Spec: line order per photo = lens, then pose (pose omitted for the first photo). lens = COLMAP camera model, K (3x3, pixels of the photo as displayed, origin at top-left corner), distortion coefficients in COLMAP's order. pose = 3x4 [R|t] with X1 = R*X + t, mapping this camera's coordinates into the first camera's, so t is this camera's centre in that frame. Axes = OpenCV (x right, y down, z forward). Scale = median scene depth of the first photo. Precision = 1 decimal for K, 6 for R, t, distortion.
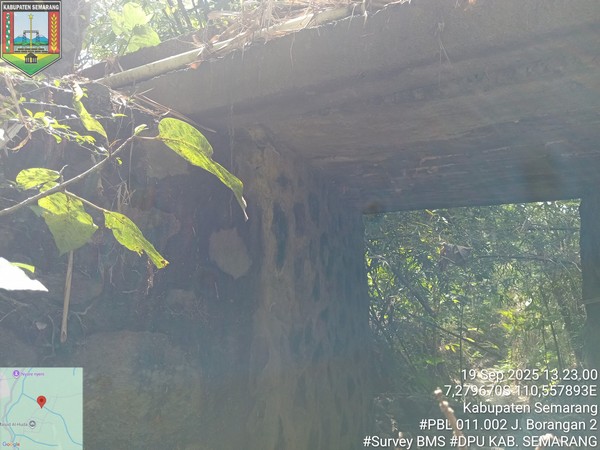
lens RADIAL K [[450.4, 0, 298.6], [0, 450.4, 225.8], [0, 0, 1]] dist [0.060107, -0.129103]
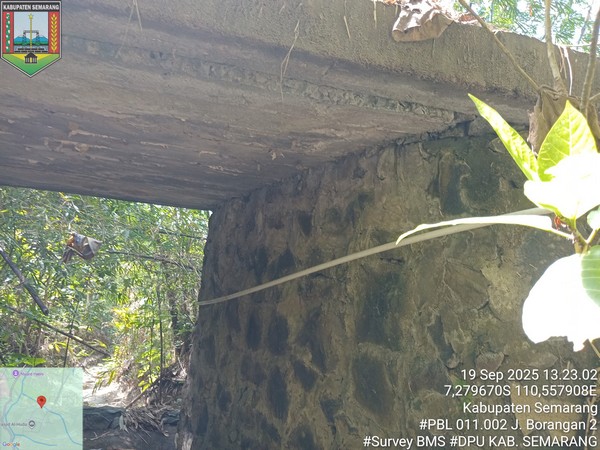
lens RADIAL K [[450.4, 0, 298.6], [0, 450.4, 225.8], [0, 0, 1]] dist [0.060107, -0.129103]
pose [[0.698924, 0.160177, 0.697028, -0.000274], [-0.163187, 0.984605, -0.062631, 0.007997], [-0.696330, -0.069971, 0.714303, 0.035226]]
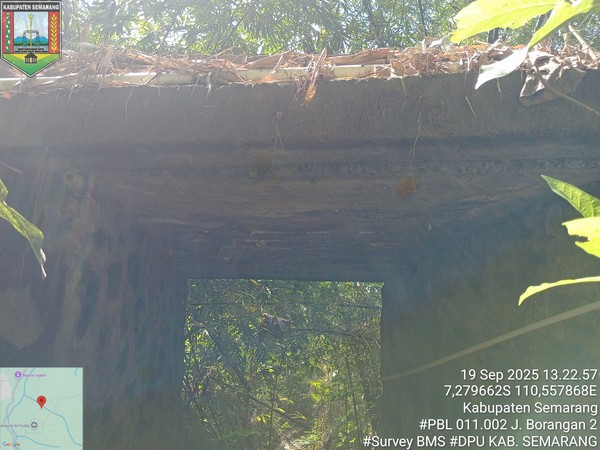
lens RADIAL K [[450.4, 0, 298.6], [0, 450.4, 225.8], [0, 0, 1]] dist [0.060107, -0.129103]
pose [[0.925902, 0.131657, 0.354078, 0.004230], [-0.081133, 0.984735, -0.153993, -0.006740], [-0.368947, 0.113856, 0.922450, 0.009788]]
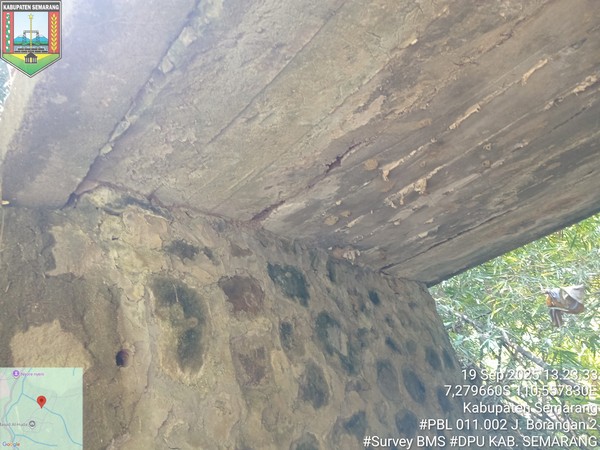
lens RADIAL K [[450.4, 0, 298.6], [0, 450.4, 225.8], [0, 0, 1]] dist [0.060107, -0.129103]
pose [[0.920176, -0.322530, -0.221927, 0.148338], [0.250761, 0.920857, -0.298566, 0.063031], [0.300659, 0.219082, 0.928228, 0.155696]]
